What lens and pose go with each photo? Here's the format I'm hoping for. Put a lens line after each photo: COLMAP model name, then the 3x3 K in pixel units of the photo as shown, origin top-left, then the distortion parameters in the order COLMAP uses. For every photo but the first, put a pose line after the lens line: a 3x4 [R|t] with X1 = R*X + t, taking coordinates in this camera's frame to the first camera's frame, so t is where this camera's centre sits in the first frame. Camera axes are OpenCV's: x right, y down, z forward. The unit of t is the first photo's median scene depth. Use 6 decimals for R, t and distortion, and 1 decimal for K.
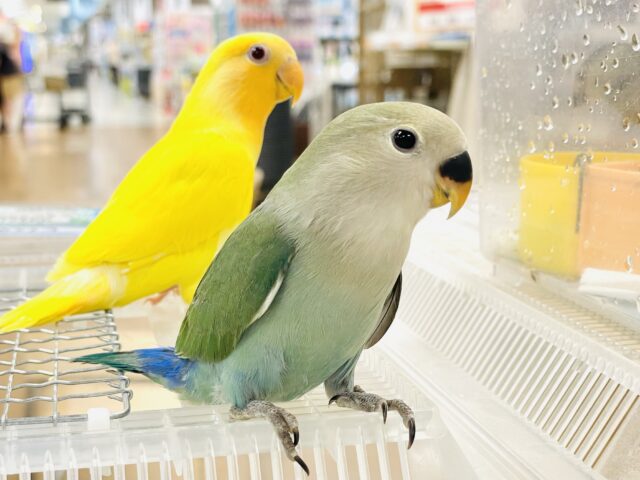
lens RADIAL K [[957.3, 0, 319.6], [0, 957.3, 250.1], [0, 0, 1]] dist [0.005979, 0.064699]
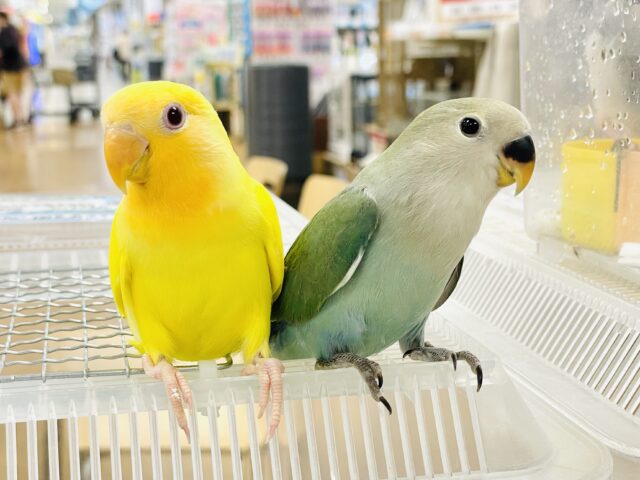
lens RADIAL K [[1001.1, 0, 320.0], [0, 1001.1, 240.0], [0, 0, 1]] dist [0.036269, -0.085606]
pose [[0.999895, -0.006298, -0.013049, -0.053419], [0.006190, 0.999946, -0.008355, 0.021159], [0.013101, 0.008274, 0.999880, -0.150138]]
